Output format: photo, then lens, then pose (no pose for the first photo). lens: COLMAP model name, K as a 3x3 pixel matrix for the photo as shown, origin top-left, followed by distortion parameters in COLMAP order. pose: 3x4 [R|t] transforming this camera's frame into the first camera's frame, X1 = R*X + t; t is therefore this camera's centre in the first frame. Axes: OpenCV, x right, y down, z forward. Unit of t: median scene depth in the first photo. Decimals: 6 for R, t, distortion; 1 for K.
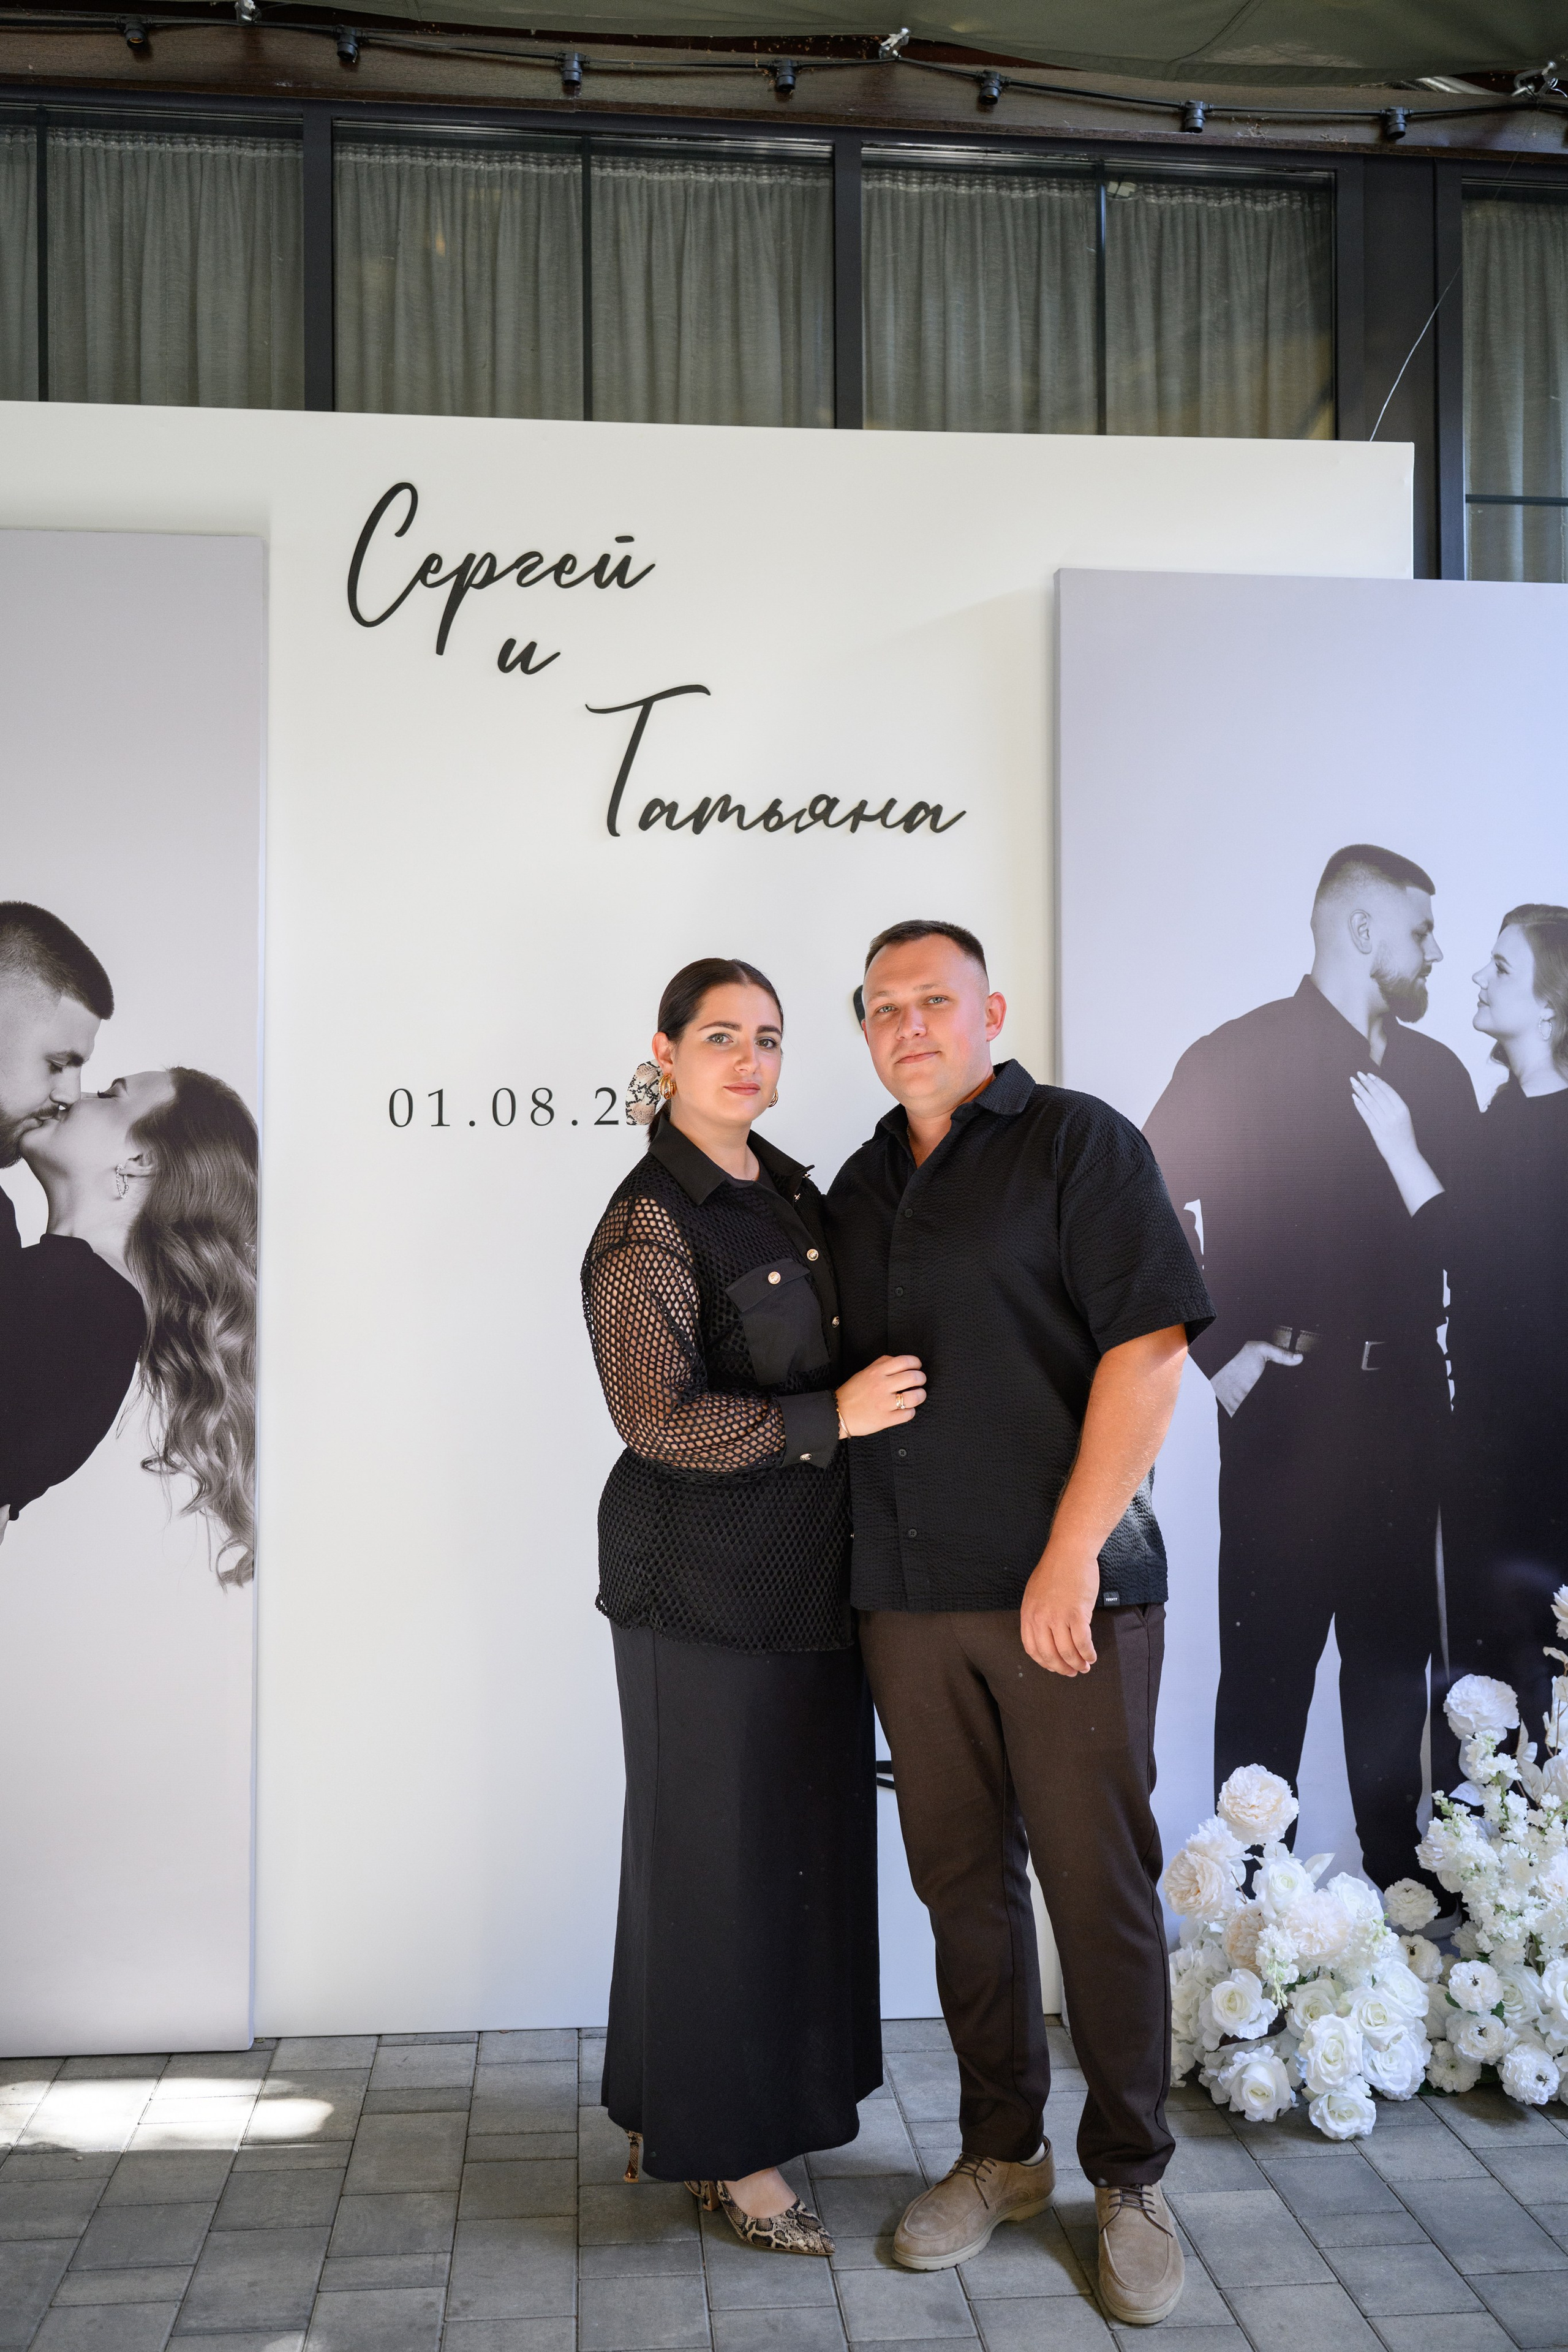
lens RADIAL K [[1903.5, 0, 781.6], [0, 1903.5, 1200.6], [0, 0, 1]] dist [0.001601, -0.001494]
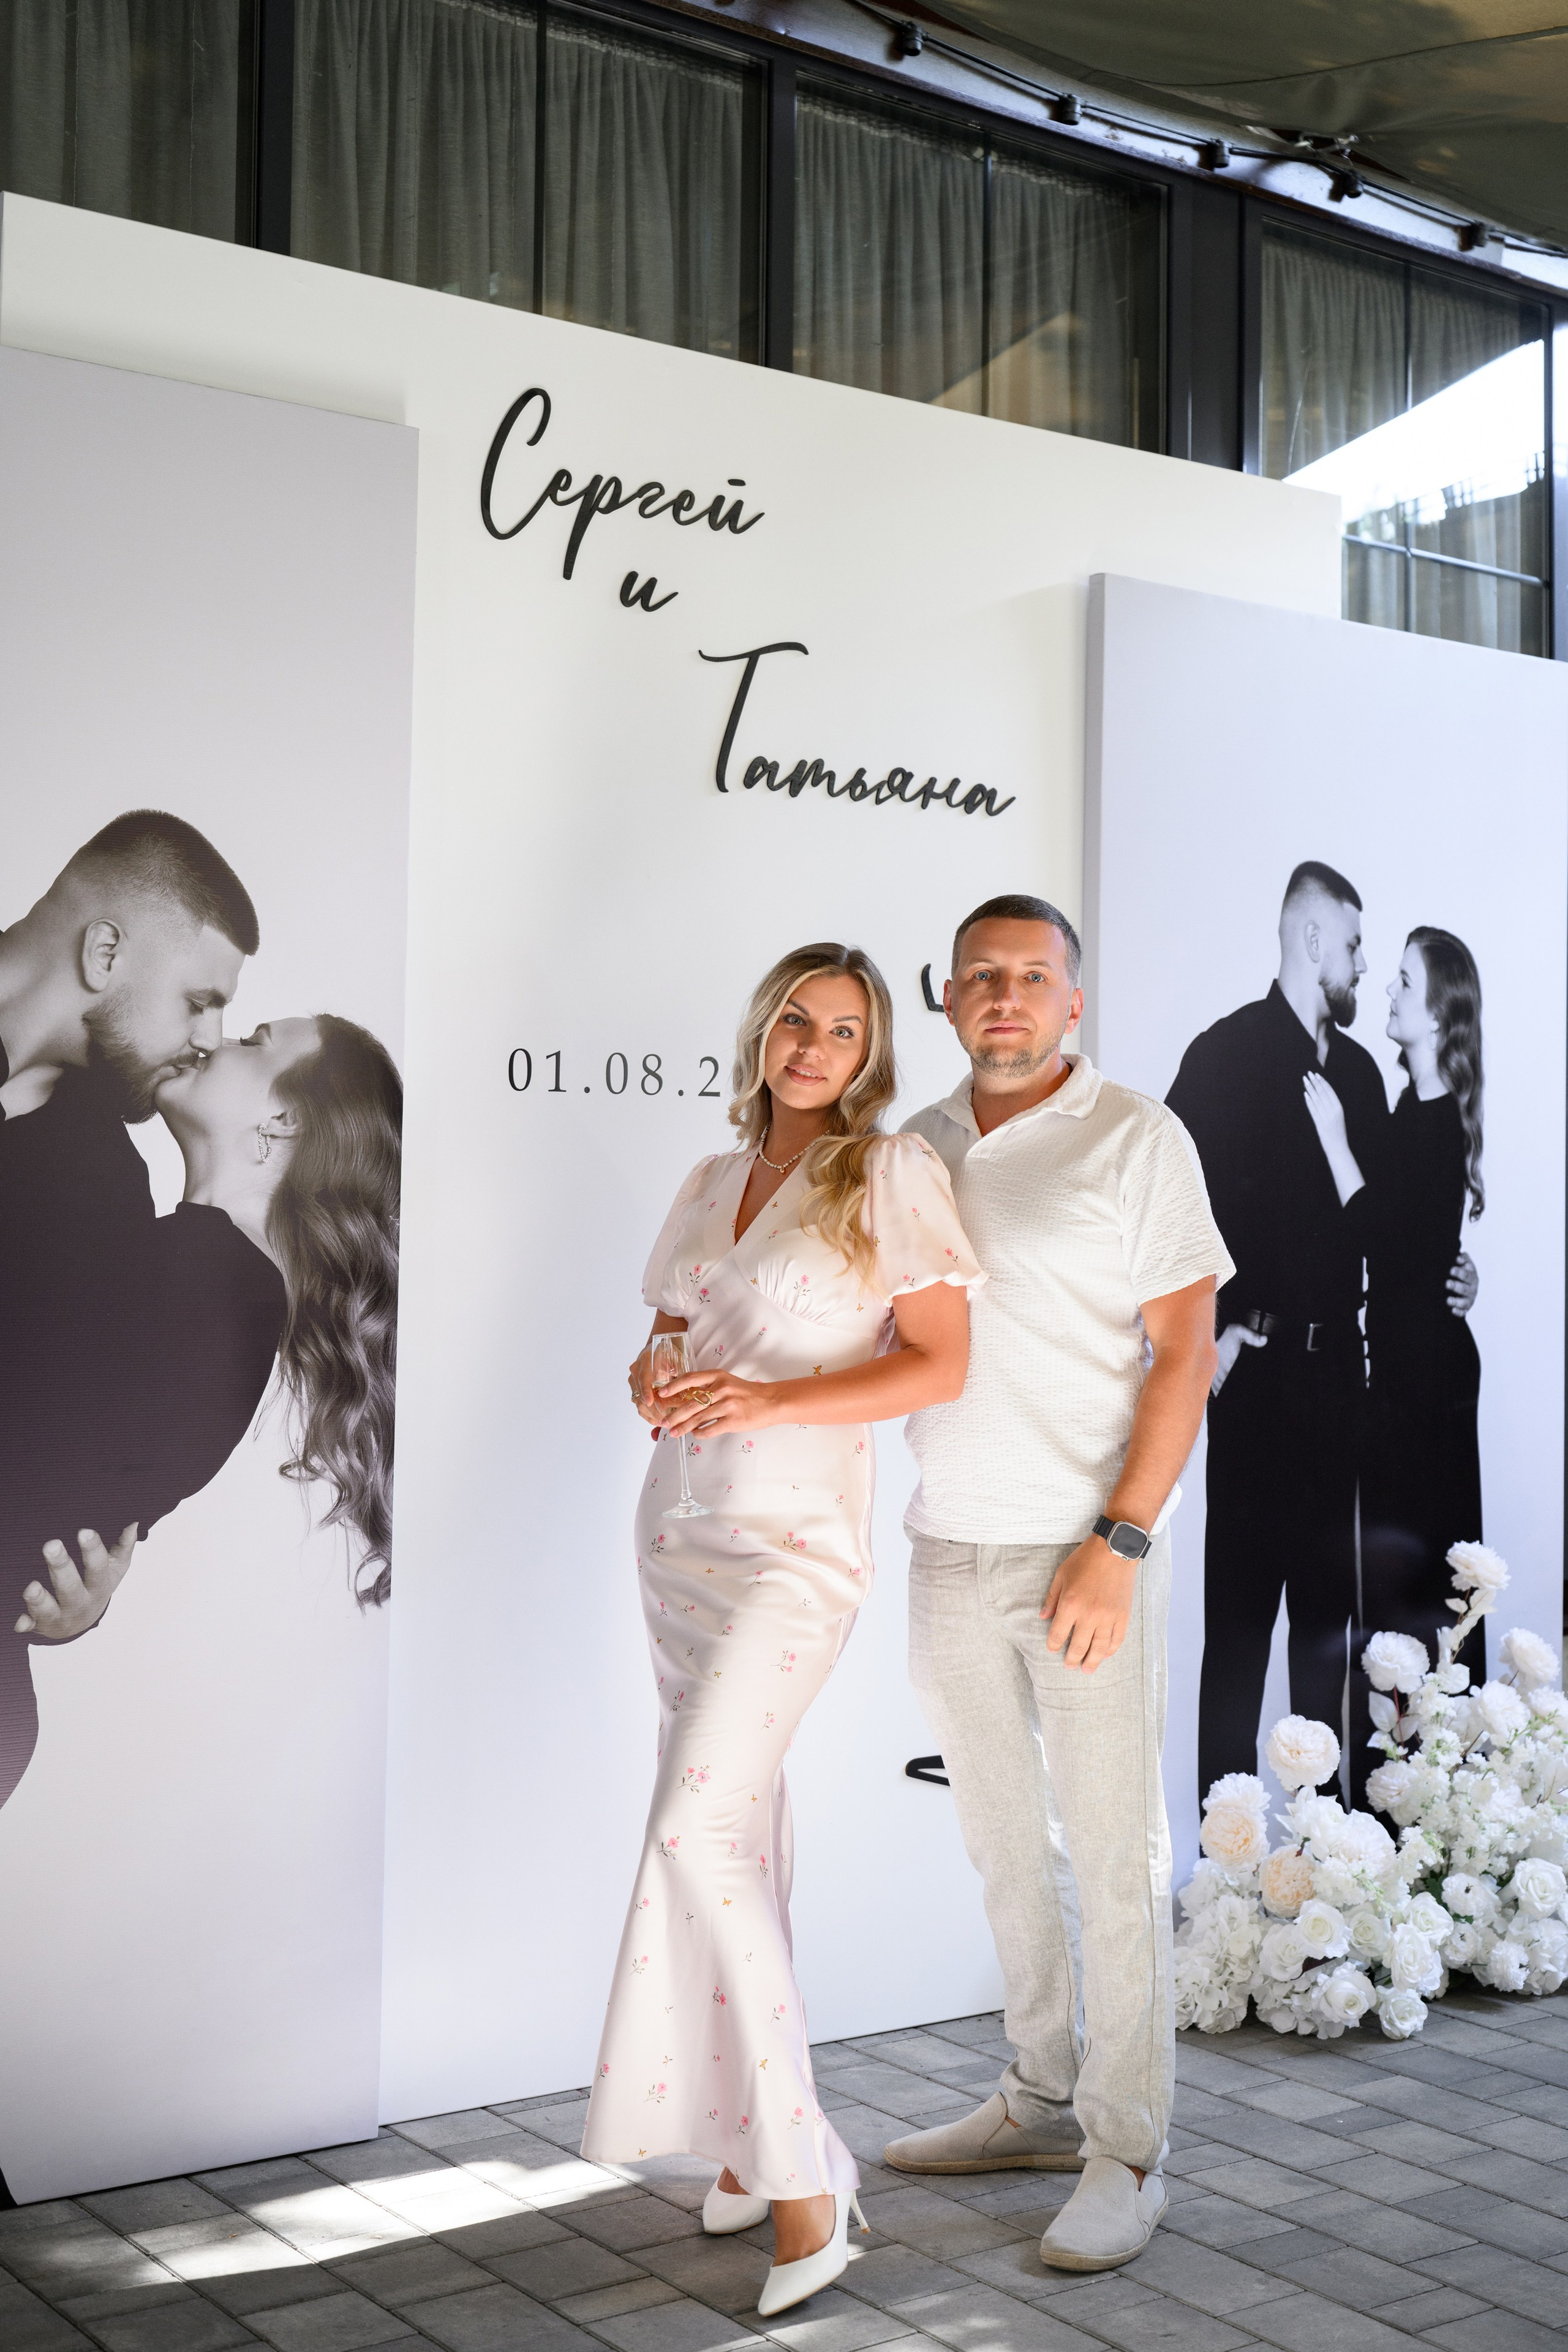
lens RADIAL K [[2667.4, 0, 734.6], [0, 2667.4, 1100.8], [0, 0, 1]] dist [0.002053, 0.000000]
pose [[0.874315, 0.035294, 0.484074, -0.719792], [-0.019627, 0.999108, -0.037396, 0.011505], [-0.484962, 0.023195, 0.874228, -0.159106]]
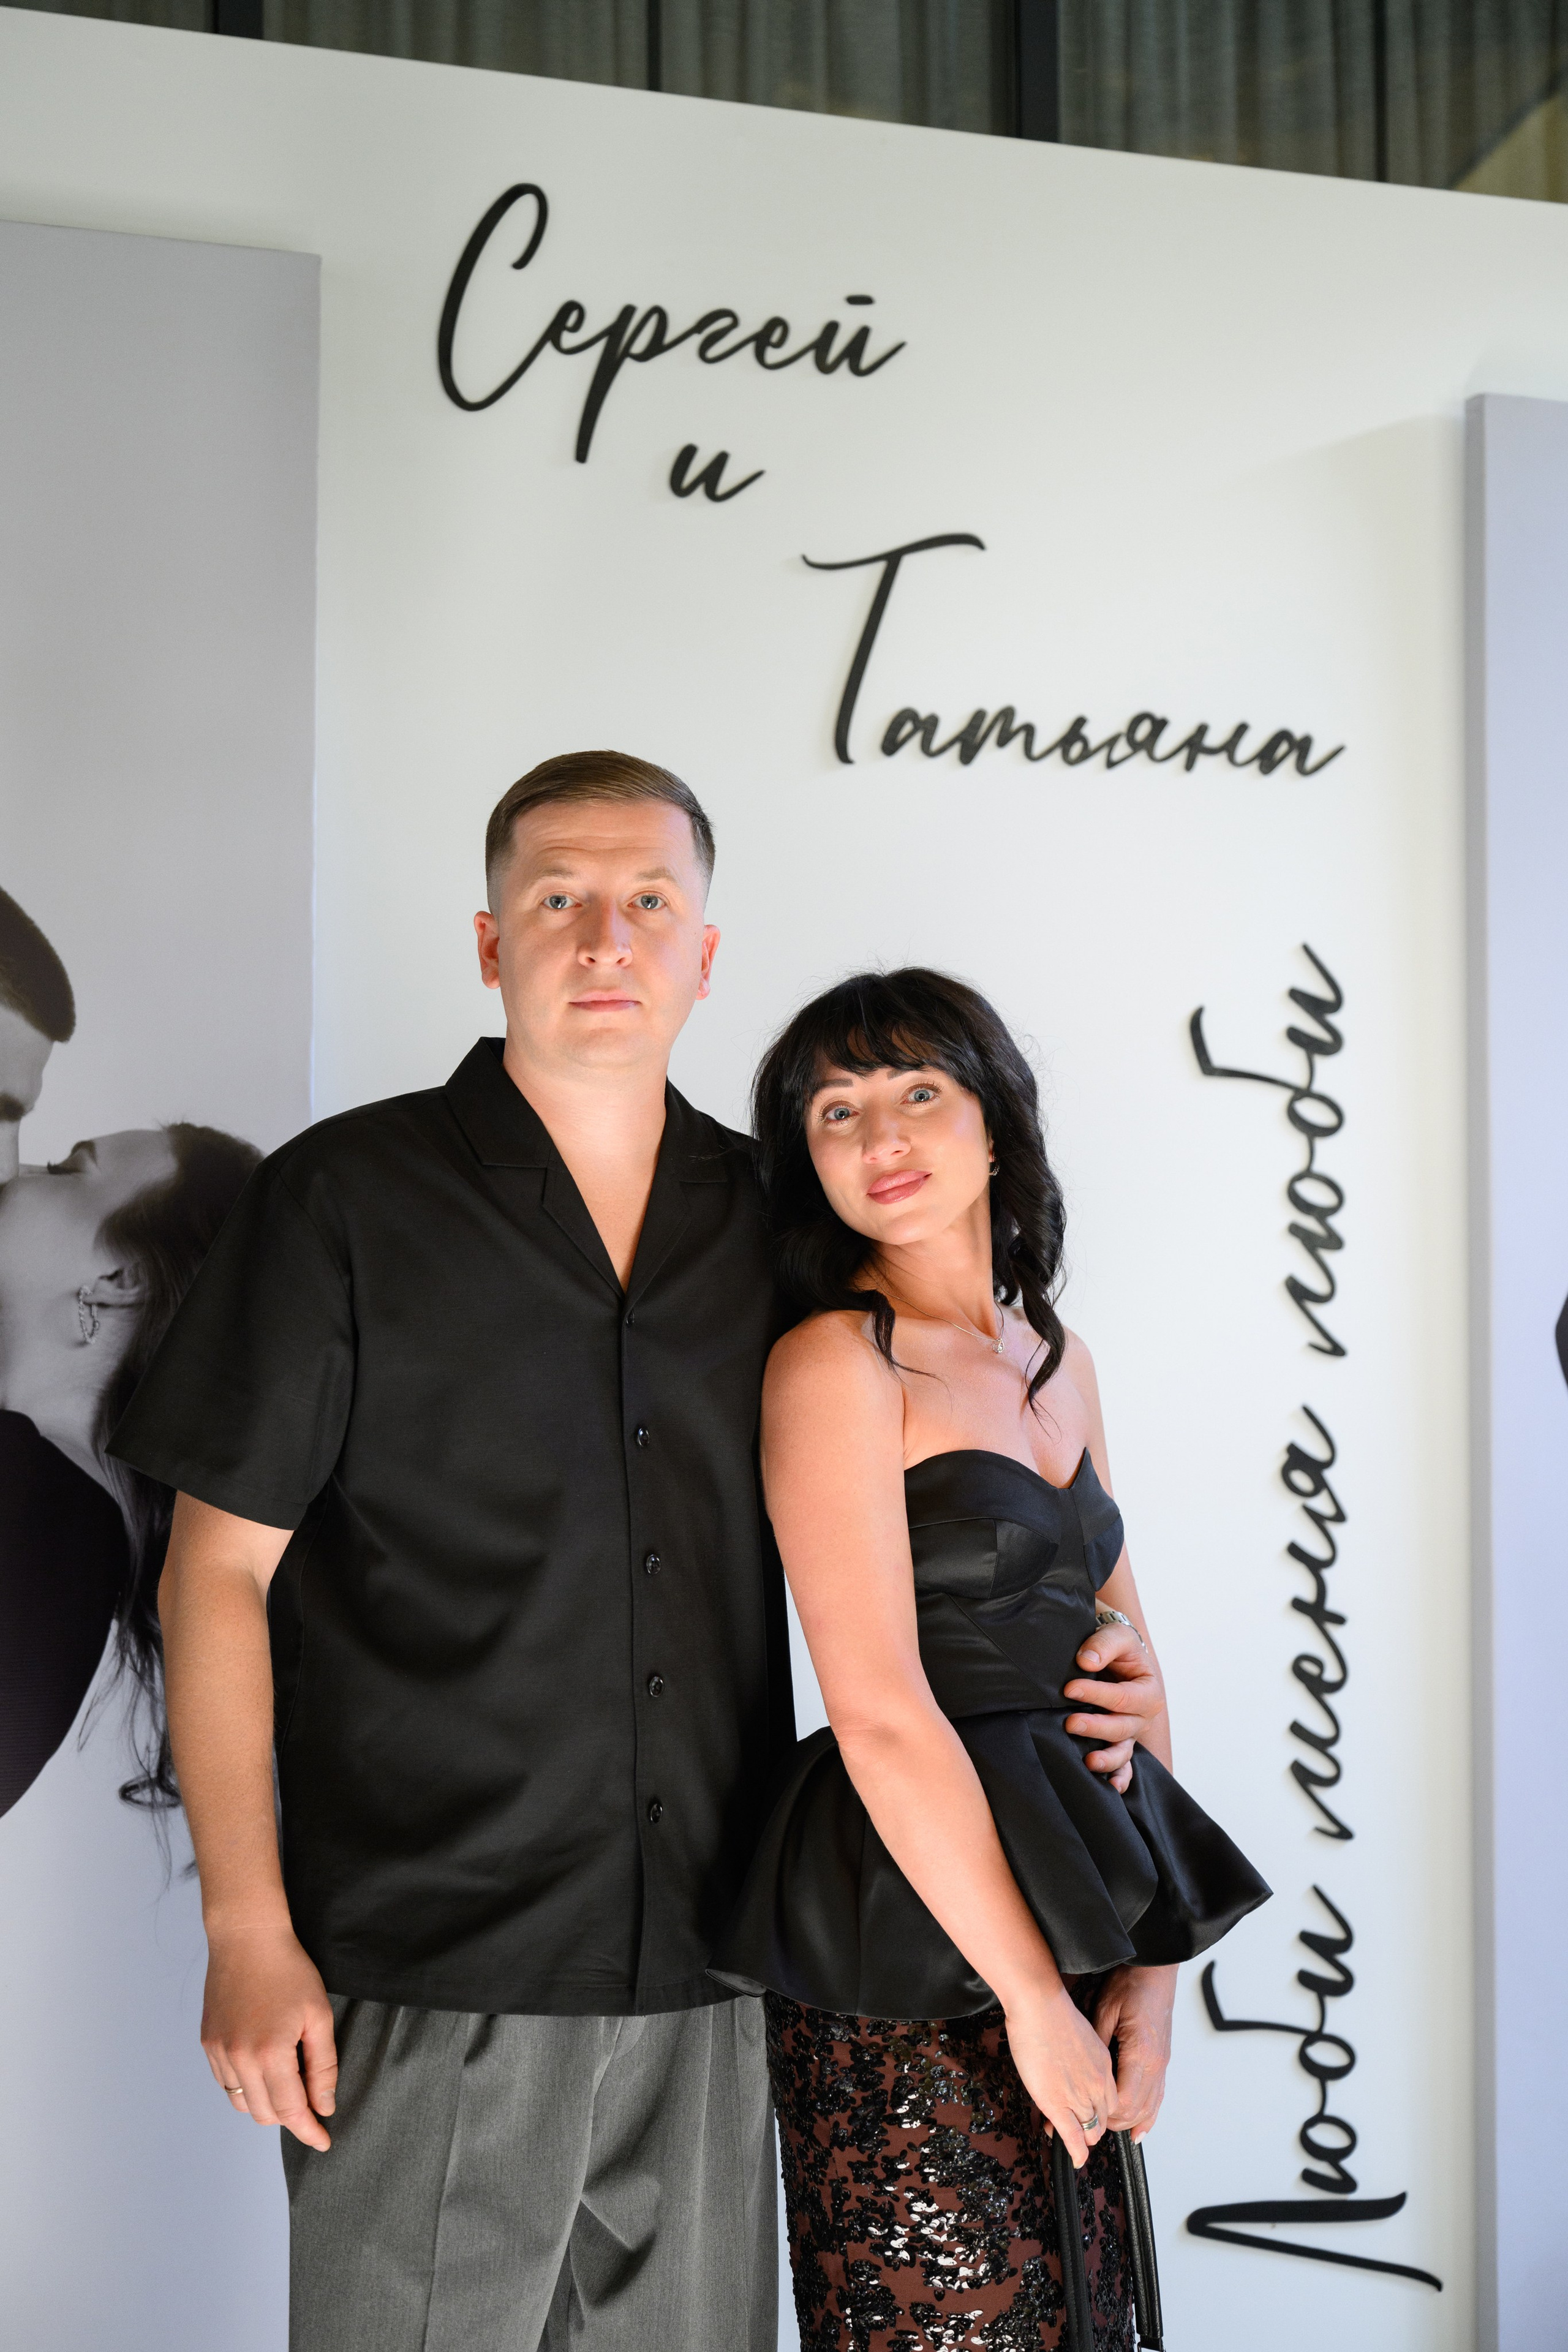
lens RADIAL K [[2984.1, 0, 762.3], [0, 2984.1, 1181.4], [0, 0, 1]] dist [0.000646, 0.000000]
pose [[0.972175, 0.006797, 0.234157, -0.346863], [-0.001399, 0.999730, -0.023208, -0.029410], [-0.234251, 0.022235, 0.971922, 0.043437]]
